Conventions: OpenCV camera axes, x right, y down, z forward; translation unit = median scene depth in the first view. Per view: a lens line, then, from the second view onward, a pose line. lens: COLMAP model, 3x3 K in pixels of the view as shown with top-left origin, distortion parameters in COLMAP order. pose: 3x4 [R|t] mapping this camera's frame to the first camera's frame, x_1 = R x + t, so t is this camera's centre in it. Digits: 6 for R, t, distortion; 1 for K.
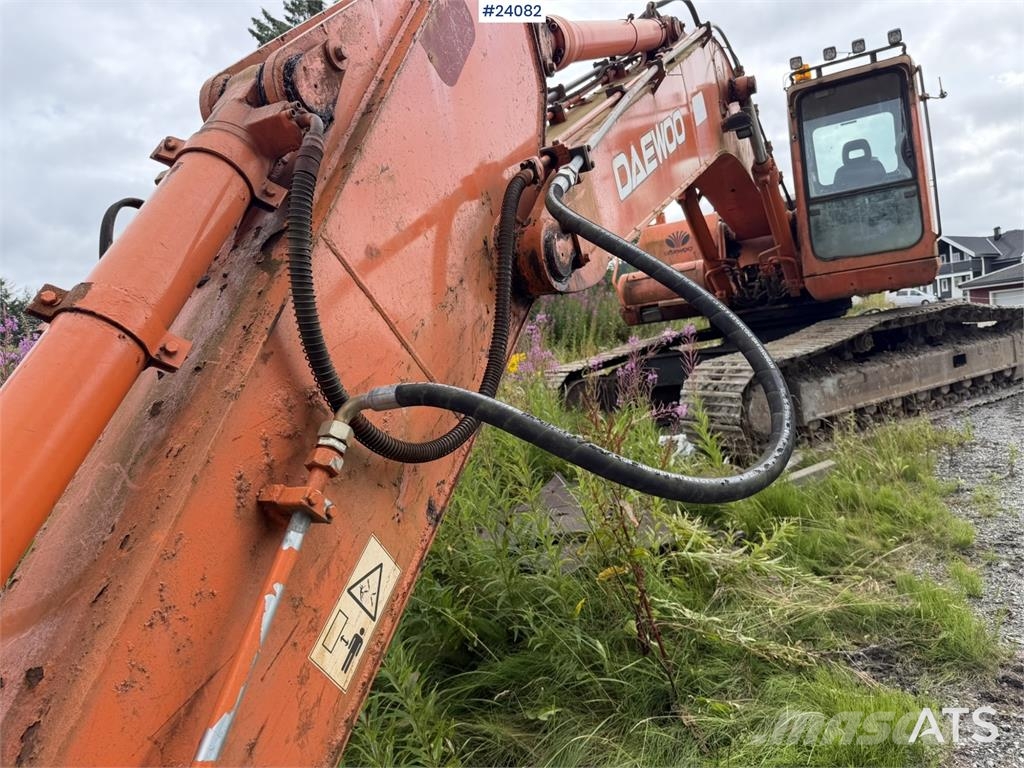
lens RADIAL K [[722.5, 0, 512.0], [0, 722.5, 384.0], [0, 0, 1]] dist [0.019524, -0.044209]
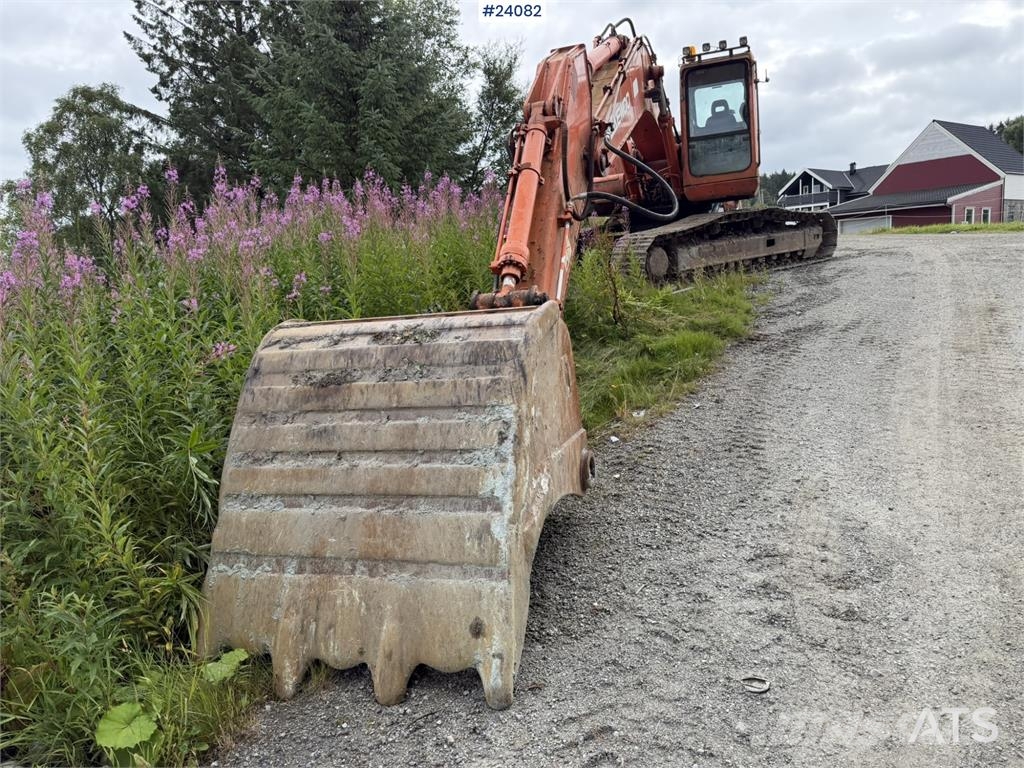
lens RADIAL K [[716.8, 0, 512.0], [0, 716.8, 384.0], [0, 0, 1]] dist [0.056962, -0.086647]
pose [[0.987552, 0.006234, 0.157166, -0.251299], [-0.023973, 0.993506, 0.111226, 0.131784], [-0.155452, -0.113609, 0.981289, -0.634082]]
